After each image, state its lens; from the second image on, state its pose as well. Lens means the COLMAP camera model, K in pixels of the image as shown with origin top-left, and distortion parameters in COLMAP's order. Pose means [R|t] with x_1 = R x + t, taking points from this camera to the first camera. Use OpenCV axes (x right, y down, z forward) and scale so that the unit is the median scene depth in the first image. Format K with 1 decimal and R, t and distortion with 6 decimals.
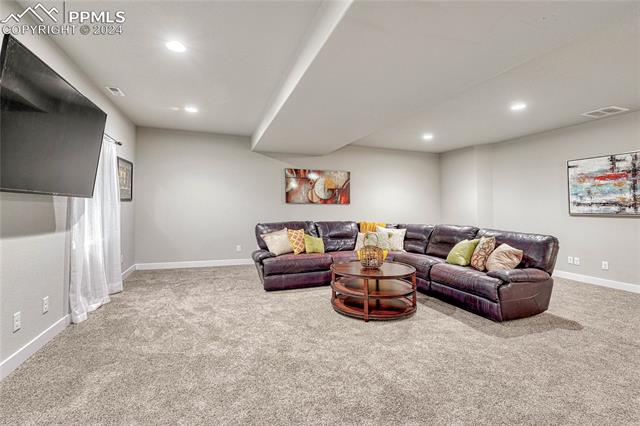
lens RADIAL K [[278.0, 0, 321.1], [0, 278.0, 211.6], [0, 0, 1]] dist [-0.001070, -0.000112]
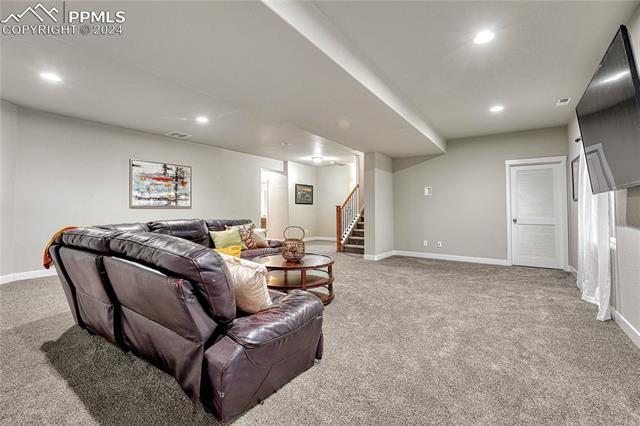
lens RADIAL K [[285.3, 0, 323.2], [0, 285.3, 209.9], [0, 0, 1]] dist [-0.013785, 0.000284]
pose [[-0.577484, 0.003787, 0.816393, -0.596601], [0.013205, 0.999902, 0.004703, 0.032175], [-0.816295, 0.013496, -0.577477, 1.222641]]
